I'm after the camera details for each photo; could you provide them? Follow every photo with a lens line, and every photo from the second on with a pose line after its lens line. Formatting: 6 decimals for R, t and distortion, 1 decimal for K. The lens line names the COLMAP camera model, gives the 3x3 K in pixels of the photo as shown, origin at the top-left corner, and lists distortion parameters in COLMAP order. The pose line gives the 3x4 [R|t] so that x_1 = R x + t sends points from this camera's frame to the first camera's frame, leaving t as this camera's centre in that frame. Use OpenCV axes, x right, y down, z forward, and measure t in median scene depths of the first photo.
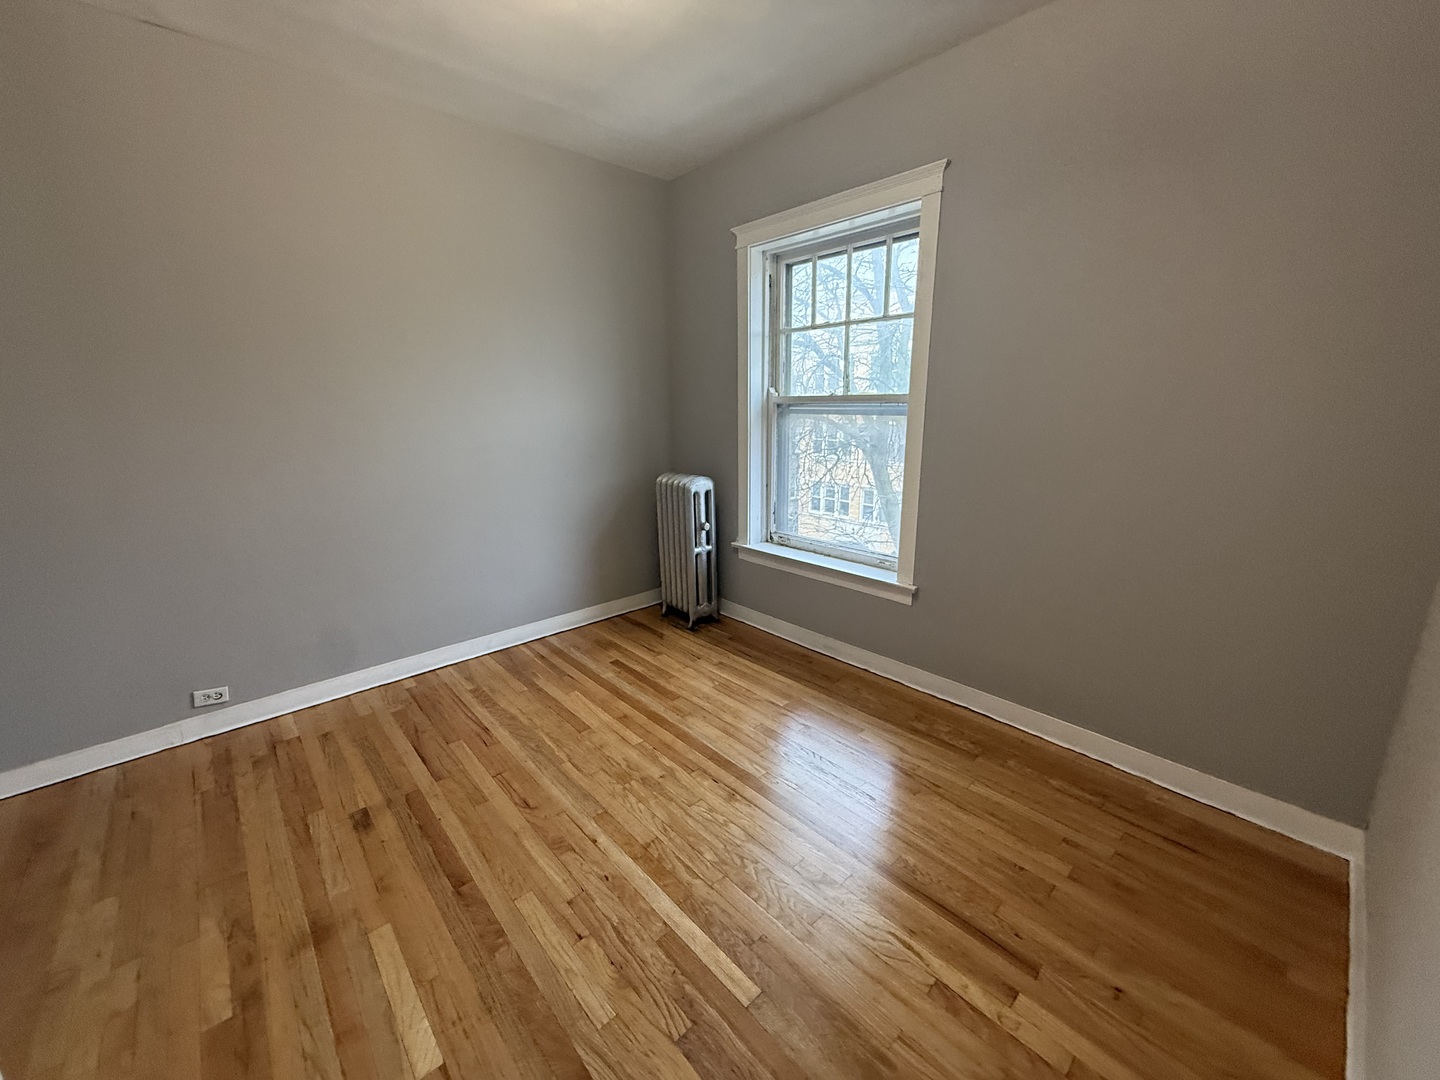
lens RADIAL K [[571.8, 0, 717.1], [0, 571.8, 537.6], [0, 0, 1]] dist [0.000605, -0.000269]
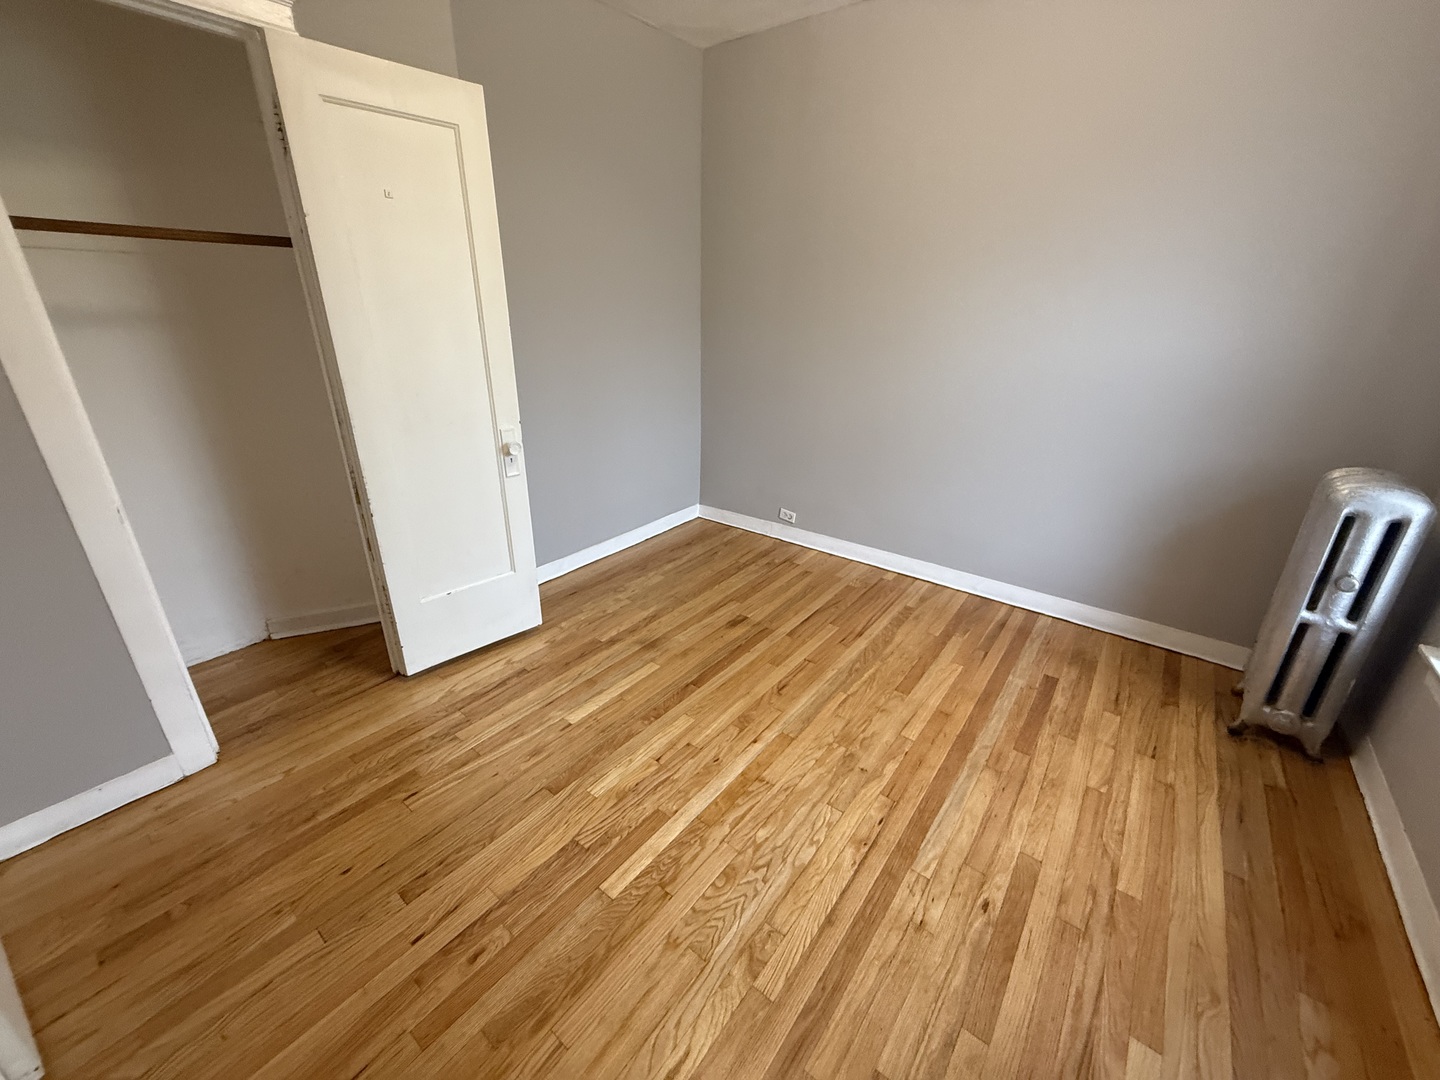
lens RADIAL K [[571.8, 0, 717.1], [0, 571.8, 537.6], [0, 0, 1]] dist [0.000605, -0.000269]
pose [[0.173005, 0.380401, -0.908496, 0.530362], [-0.246978, 0.909689, 0.333869, -0.140512], [0.953452, 0.166618, 0.251331, 0.522221]]
